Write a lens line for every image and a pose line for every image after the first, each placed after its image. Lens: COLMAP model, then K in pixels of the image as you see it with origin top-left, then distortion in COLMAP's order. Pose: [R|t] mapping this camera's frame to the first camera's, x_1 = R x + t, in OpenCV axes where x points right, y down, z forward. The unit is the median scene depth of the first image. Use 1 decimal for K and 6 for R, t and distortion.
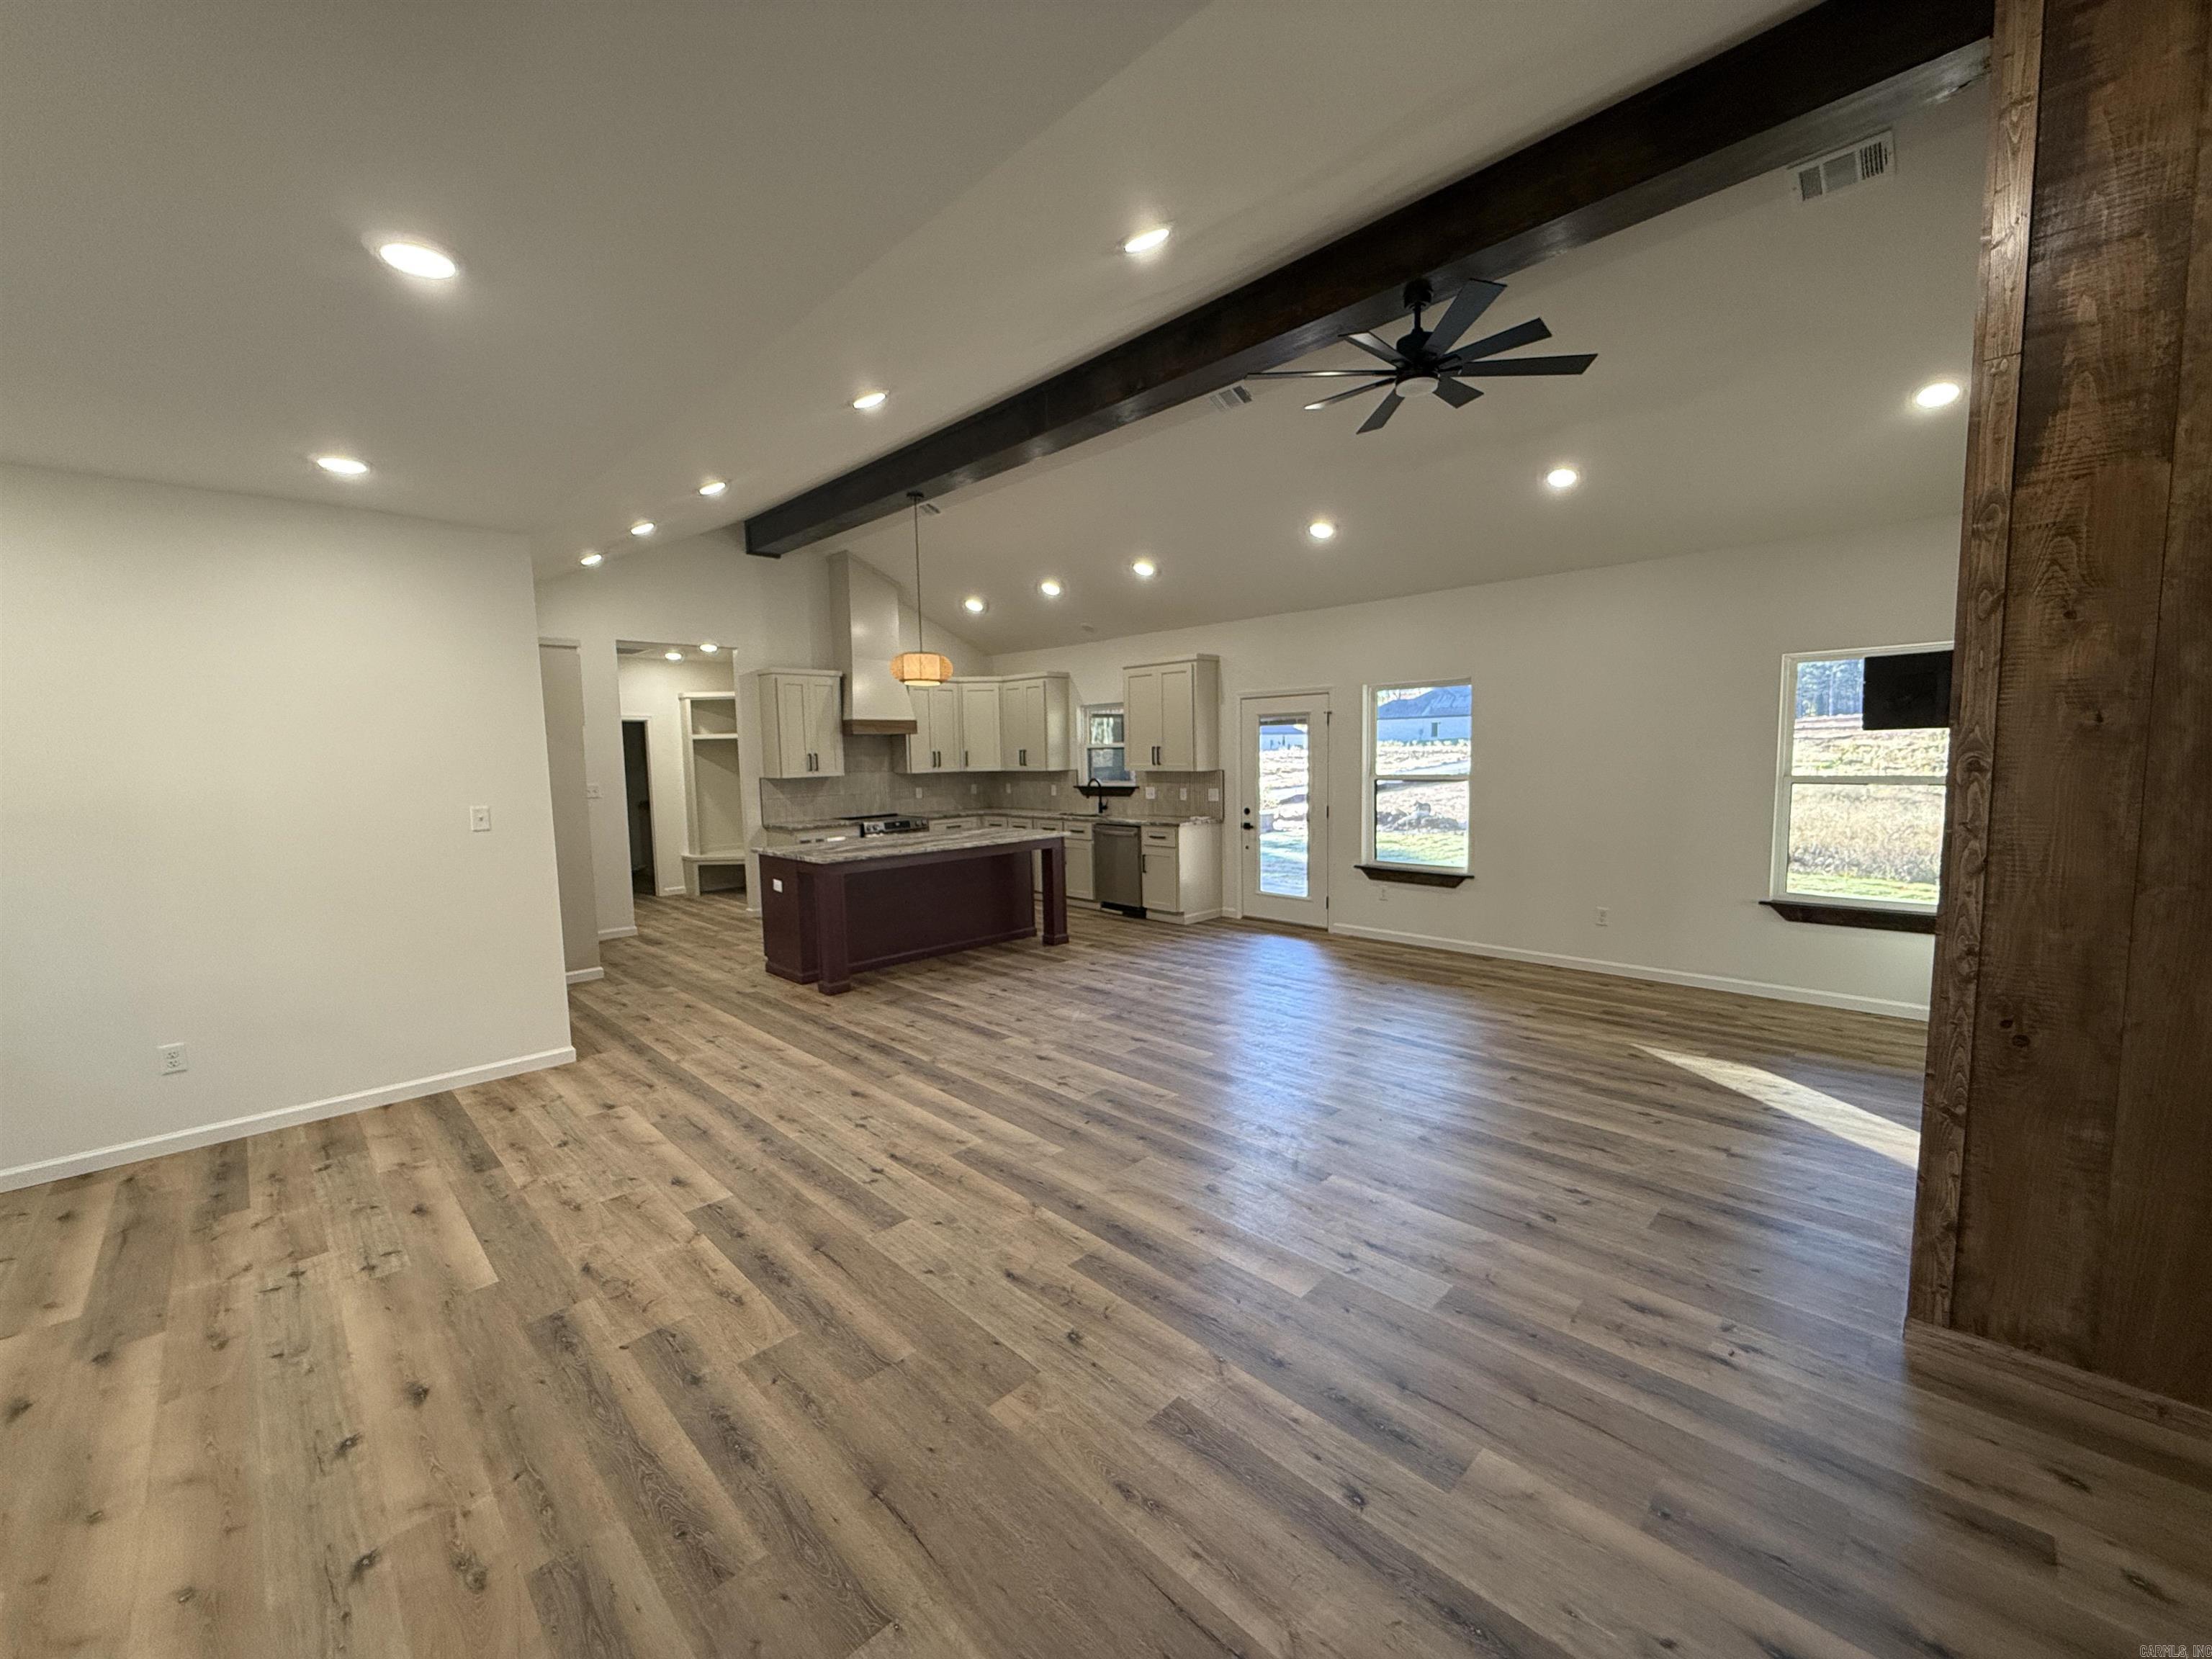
lens RADIAL K [[879.4, 0, 1110.4], [0, 879.4, 831.3], [0, 0, 1]] dist [-0.001201, 0.000113]
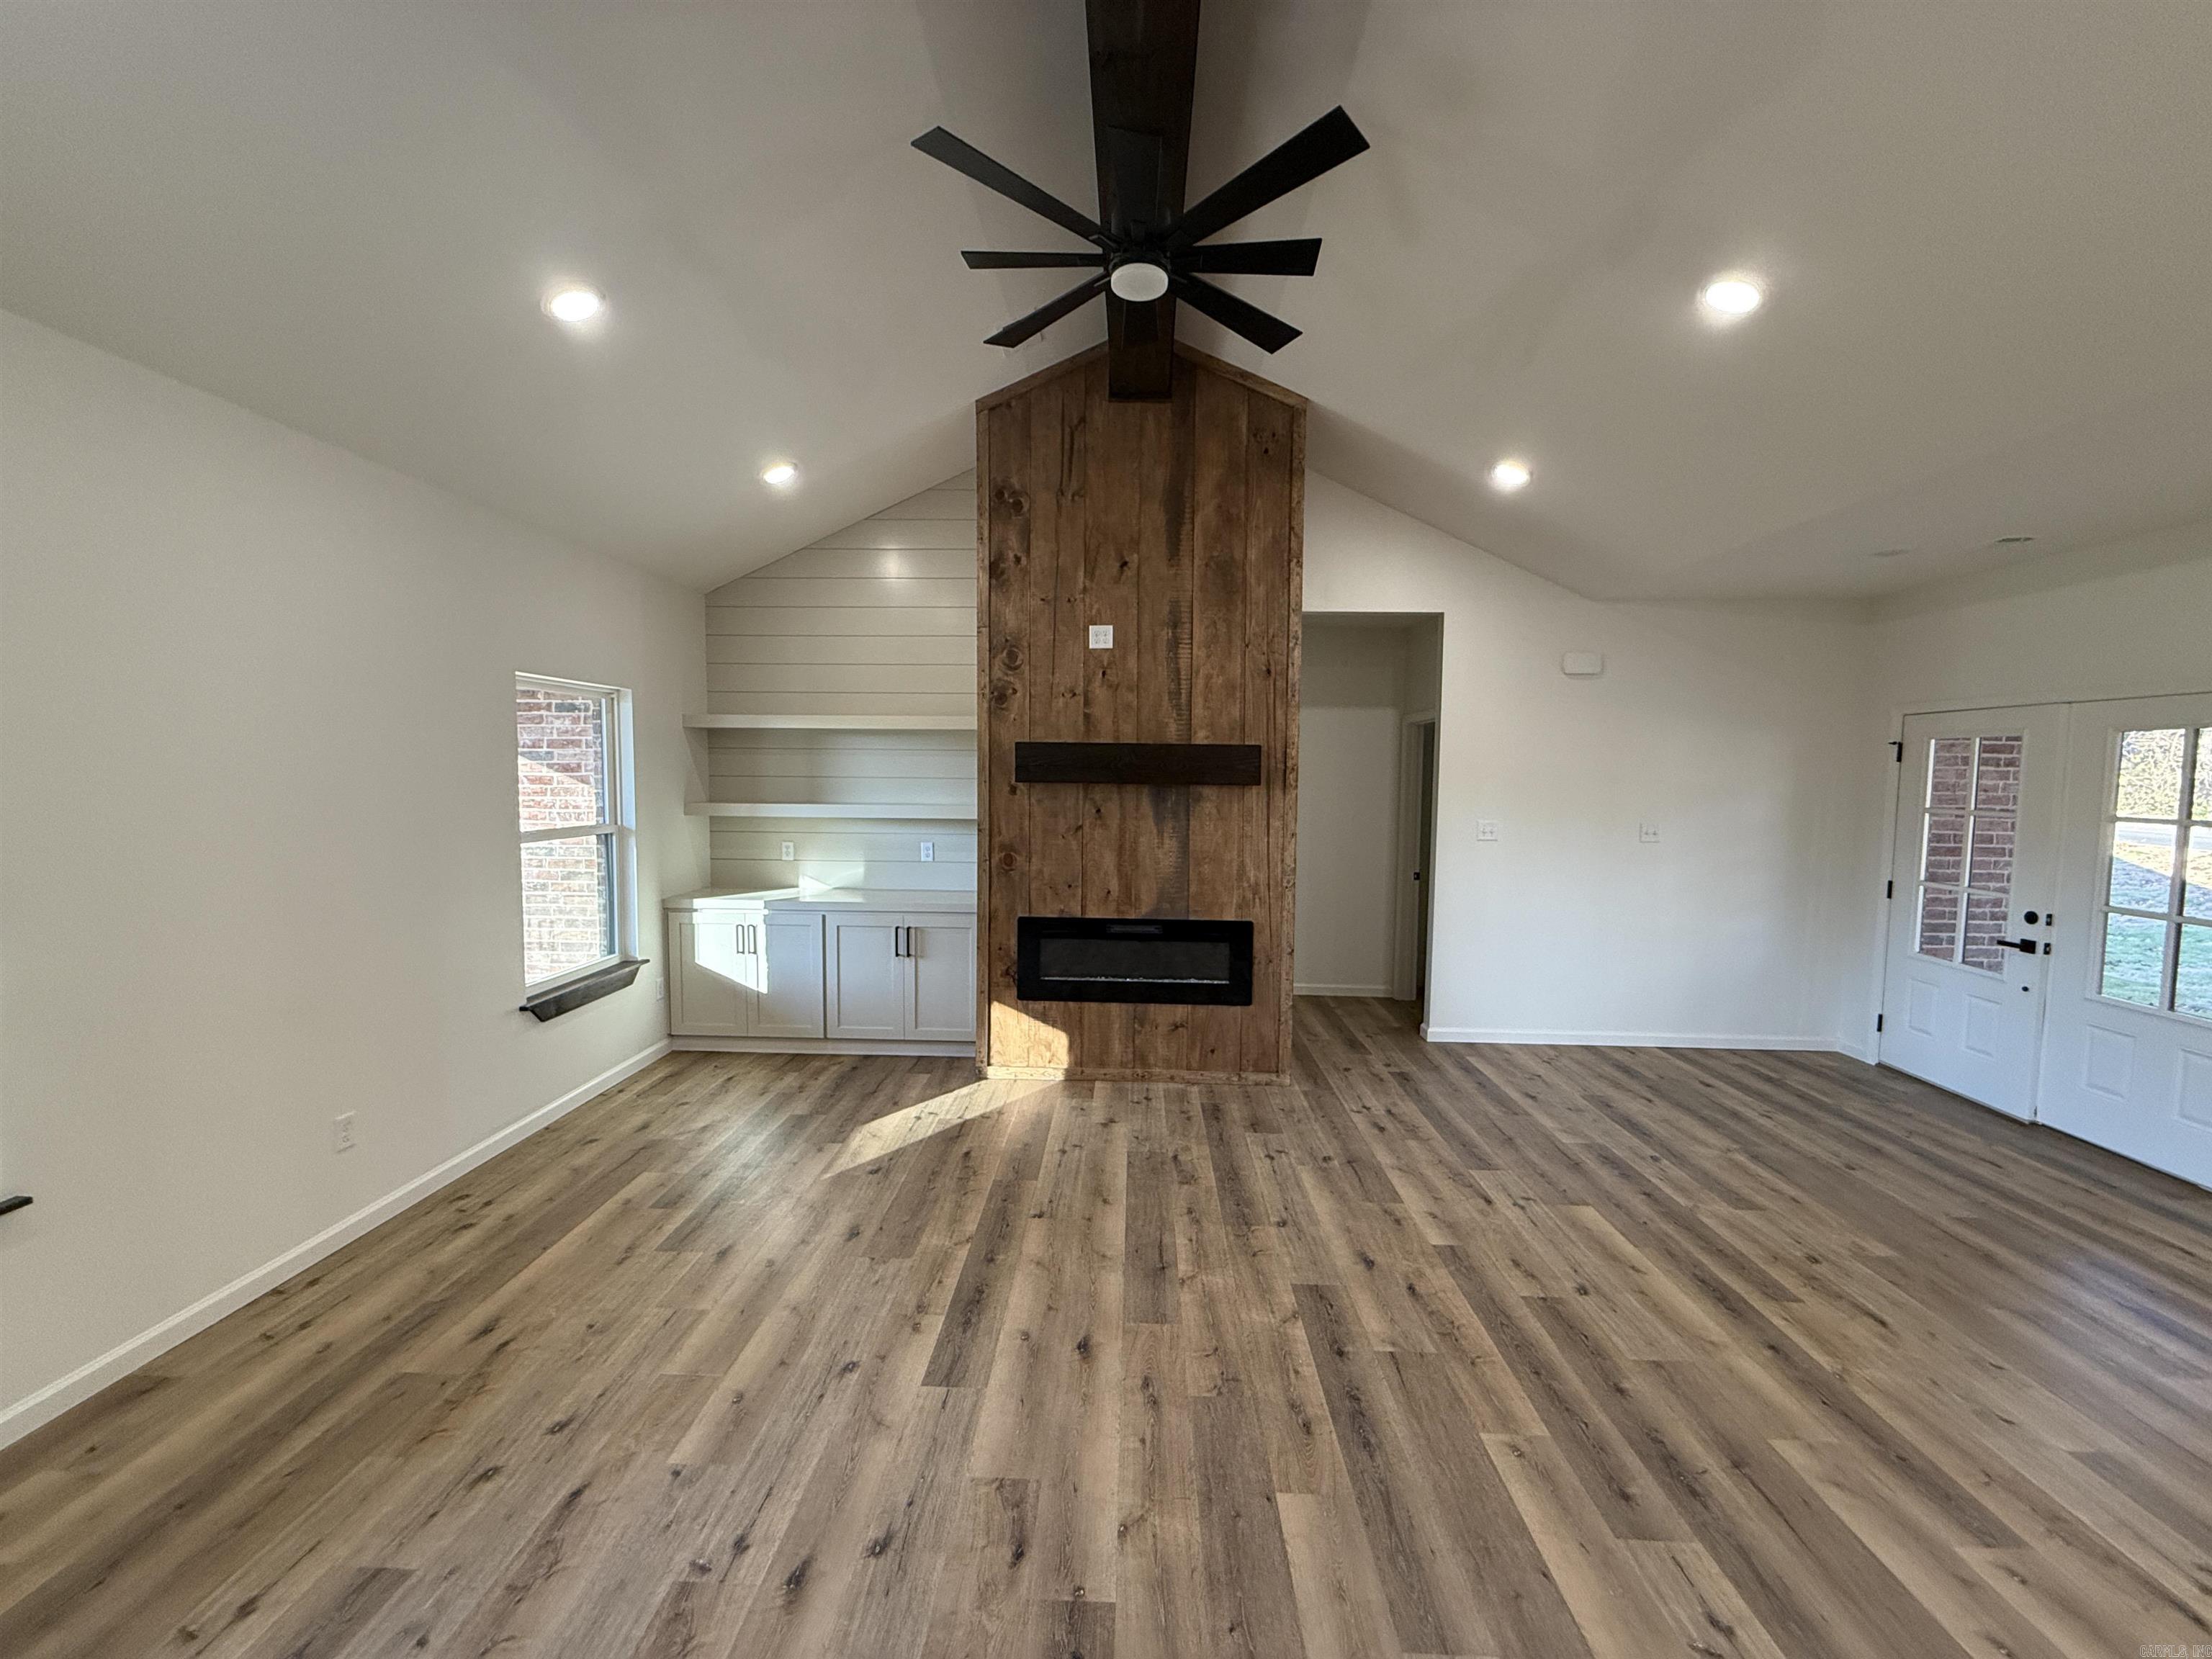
lens RADIAL K [[879.4, 0, 1102.2], [0, 879.4, 830.9], [0, 0, 1]] dist [-0.001201, 0.000113]
pose [[-0.680153, -0.029387, 0.732481, -0.172107], [0.067767, 0.992397, 0.102741, -0.160359], [-0.729931, 0.119518, -0.672991, 1.703387]]
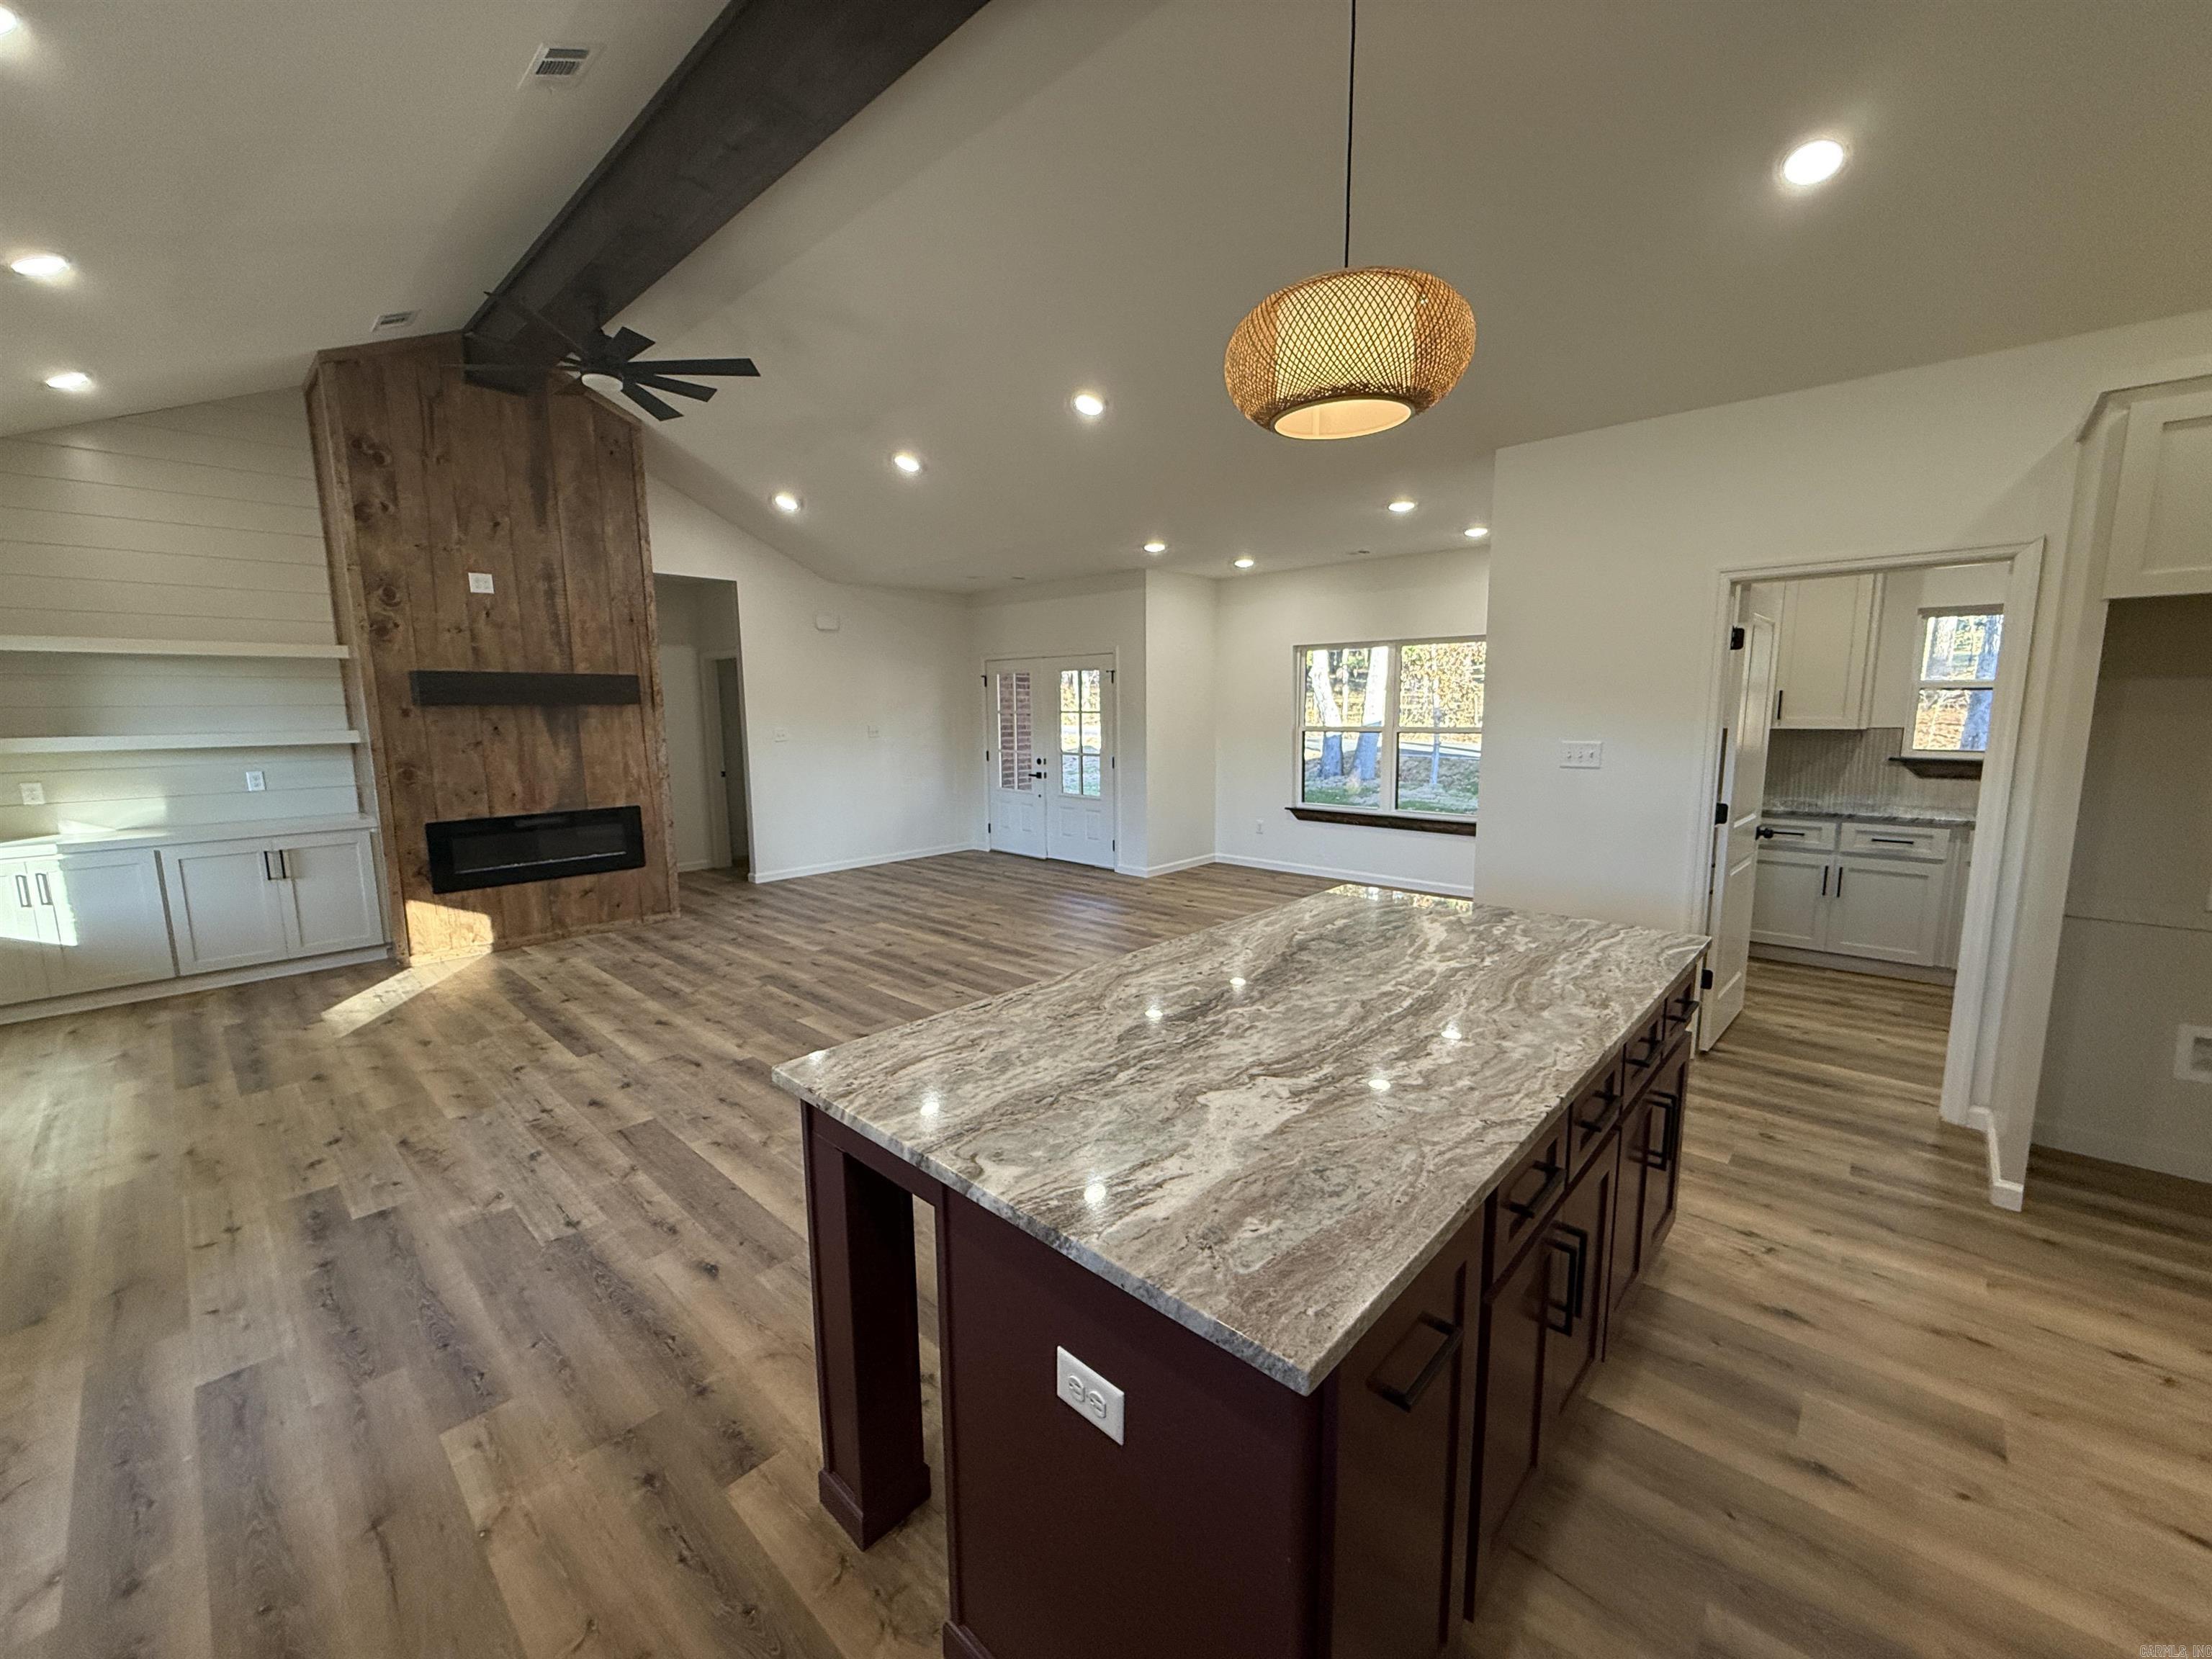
lens RADIAL K [[879.4, 0, 1097.3], [0, 879.4, 832.4], [0, 0, 1]] dist [-0.001201, 0.000113]
pose [[-0.998808, 0.040284, -0.027564, -0.247535], [0.033032, 0.973589, 0.225906, -0.196615], [0.035936, 0.224727, -0.973759, 2.459059]]
